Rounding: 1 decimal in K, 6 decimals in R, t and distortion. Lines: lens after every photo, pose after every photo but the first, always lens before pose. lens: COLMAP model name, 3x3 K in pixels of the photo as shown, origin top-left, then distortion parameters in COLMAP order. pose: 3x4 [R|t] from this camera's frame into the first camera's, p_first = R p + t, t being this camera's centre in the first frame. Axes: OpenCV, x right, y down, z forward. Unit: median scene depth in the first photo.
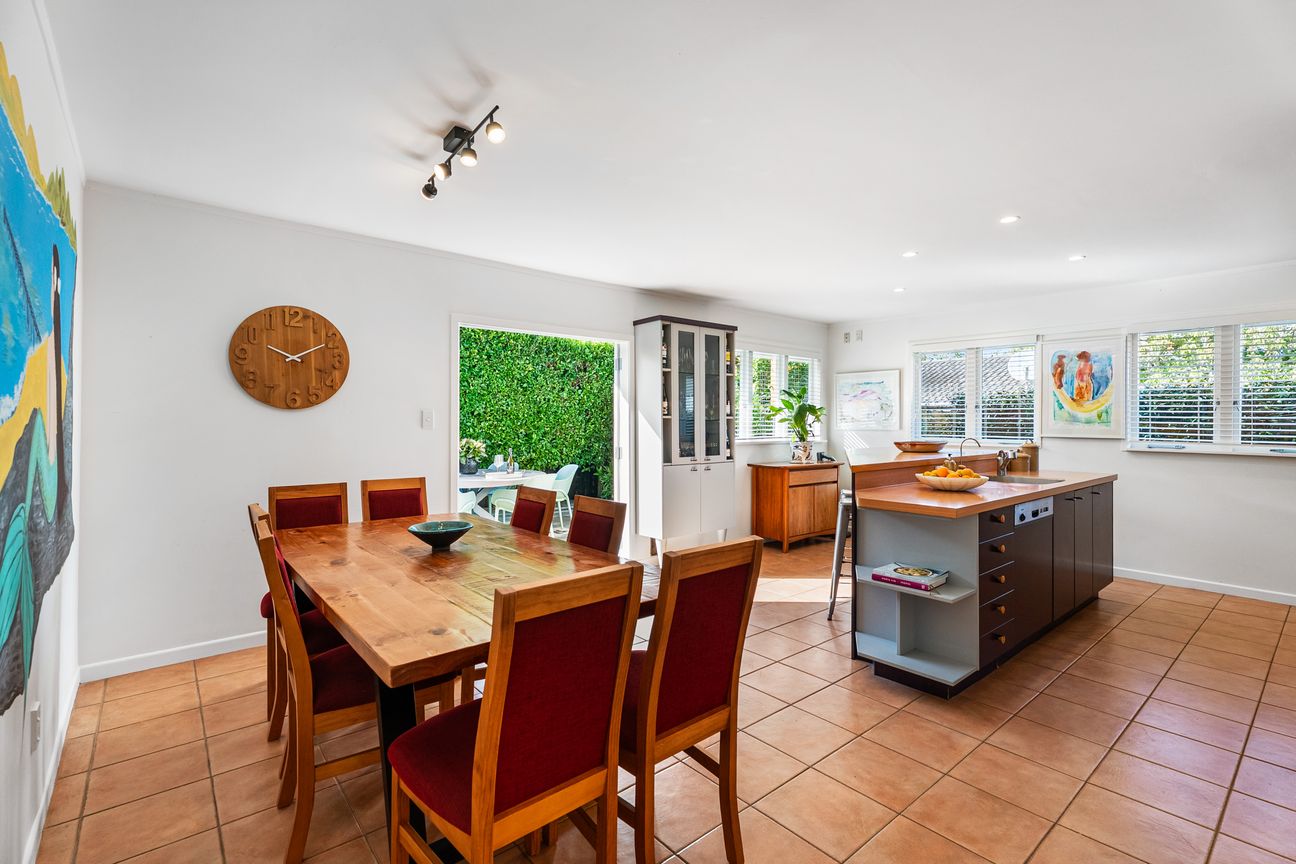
lens RADIAL K [[581.2, 0, 649.1], [0, 581.2, 421.9], [0, 0, 1]] dist [-0.000347, 0.001757]
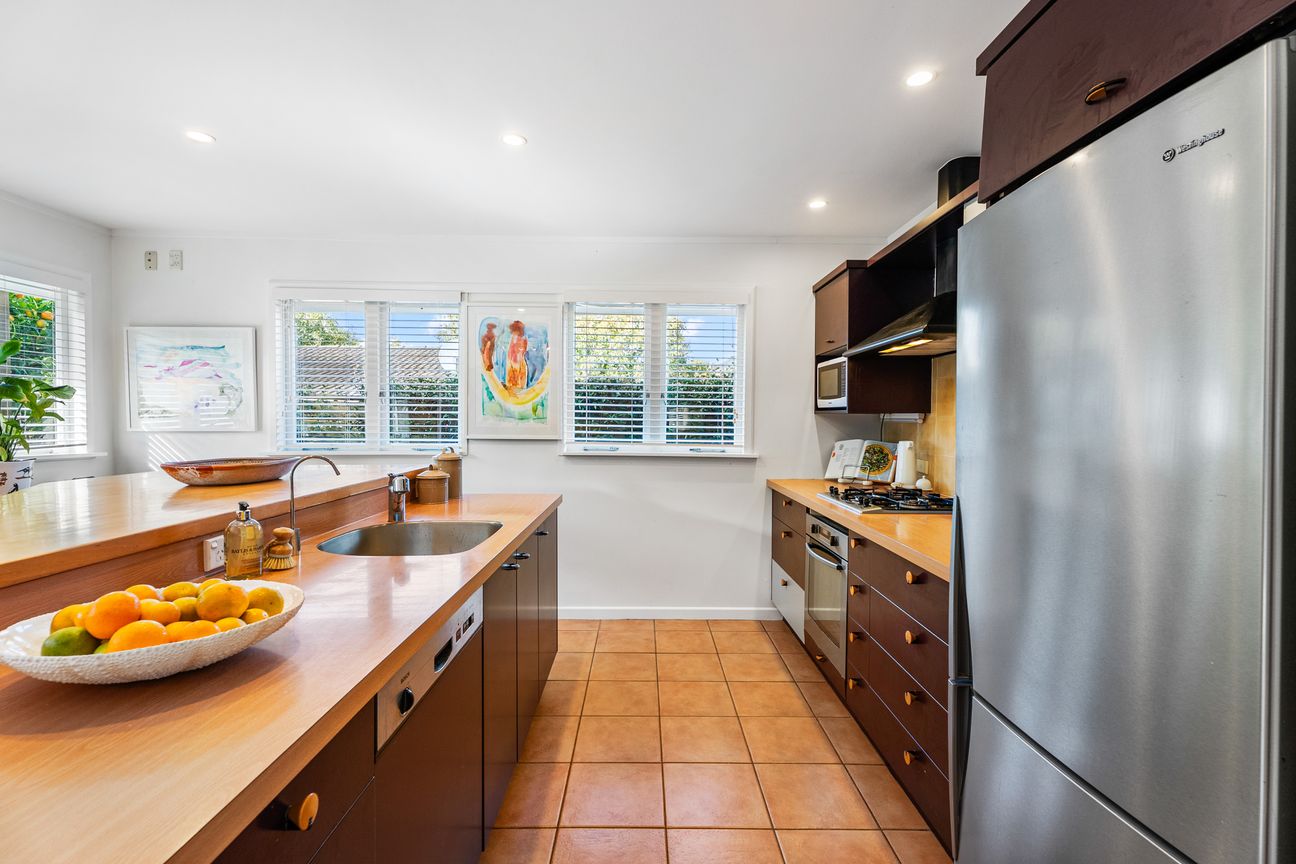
lens RADIAL K [[581.2, 0, 649.5], [0, 581.2, 428.9], [0, 0, 1]] dist [-0.000347, 0.001757]
pose [[0.630103, -0.013874, 0.776388, 0.285802], [-0.000711, 0.999830, 0.018444, 0.000612], [-0.776512, -0.012173, 0.629985, 0.411980]]
